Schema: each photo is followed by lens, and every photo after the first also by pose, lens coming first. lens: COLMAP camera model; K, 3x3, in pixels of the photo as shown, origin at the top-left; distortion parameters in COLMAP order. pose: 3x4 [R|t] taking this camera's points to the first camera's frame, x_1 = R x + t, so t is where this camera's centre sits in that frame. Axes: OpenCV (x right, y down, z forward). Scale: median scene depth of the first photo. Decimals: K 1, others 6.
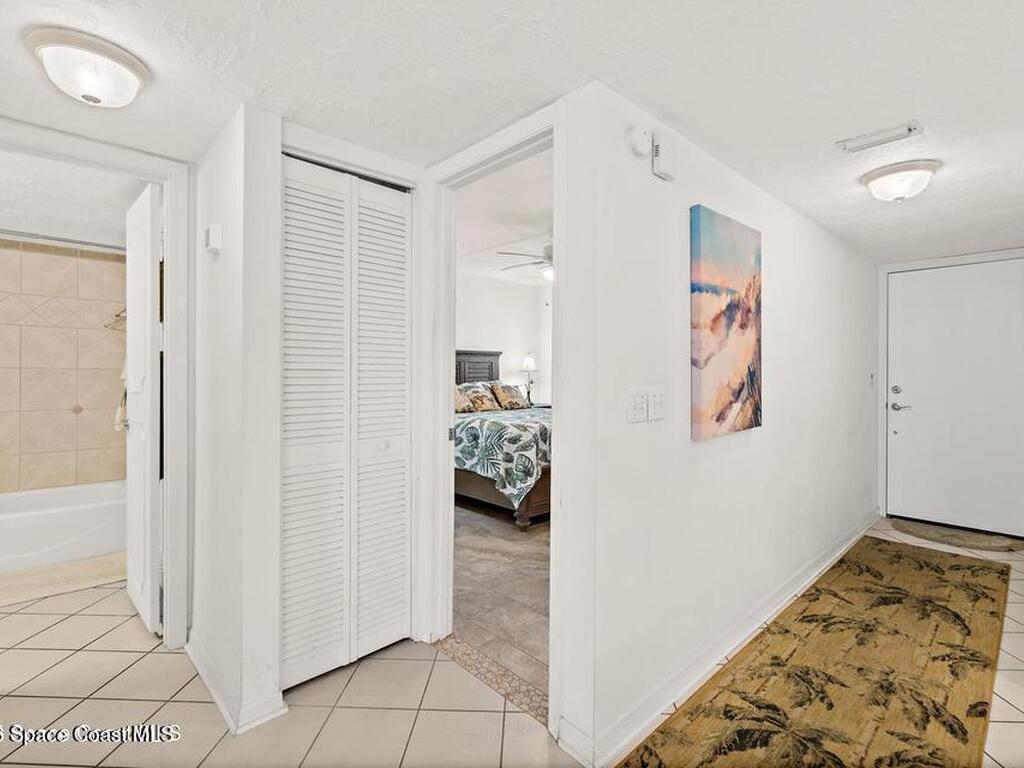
lens RADIAL K [[498.2, 0, 512.0], [0, 498.2, 384.0], [0, 0, 1]] dist [-0.002033, 0.000763]
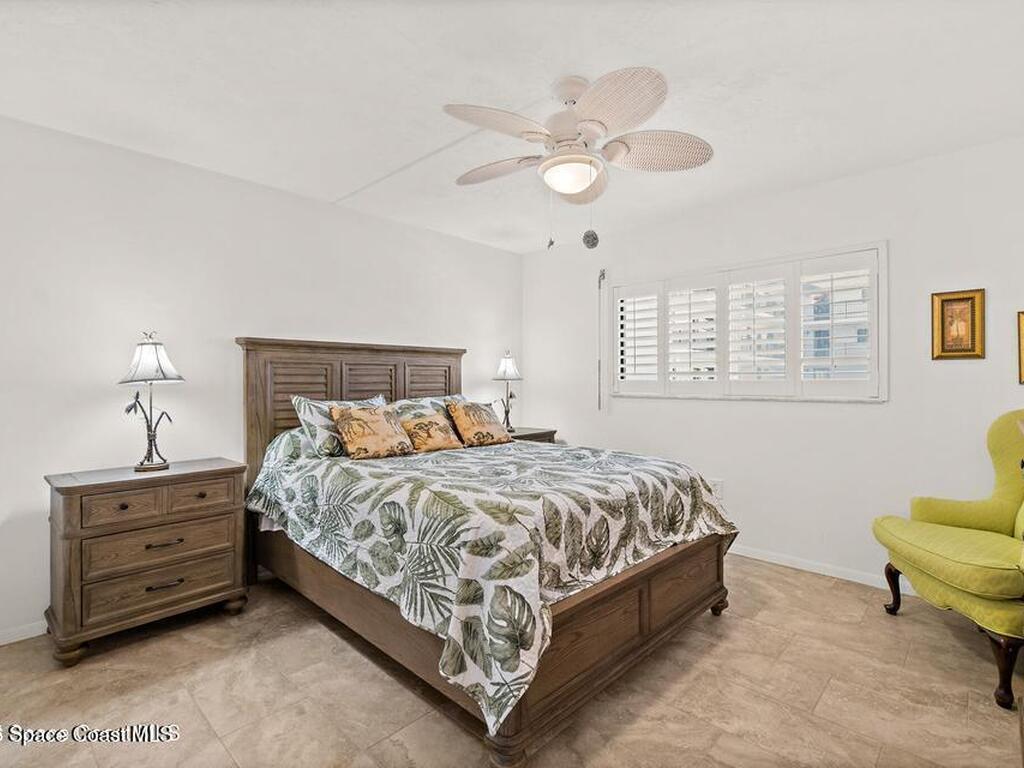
lens RADIAL K [[498.2, 0, 512.0], [0, 498.2, 384.0], [0, 0, 1]] dist [-0.002033, 0.000763]
pose [[0.998301, -0.002928, 0.058186, 0.002840], [0.003871, 0.999863, -0.016087, -0.014906], [-0.058131, 0.016285, 0.998176, 0.549330]]
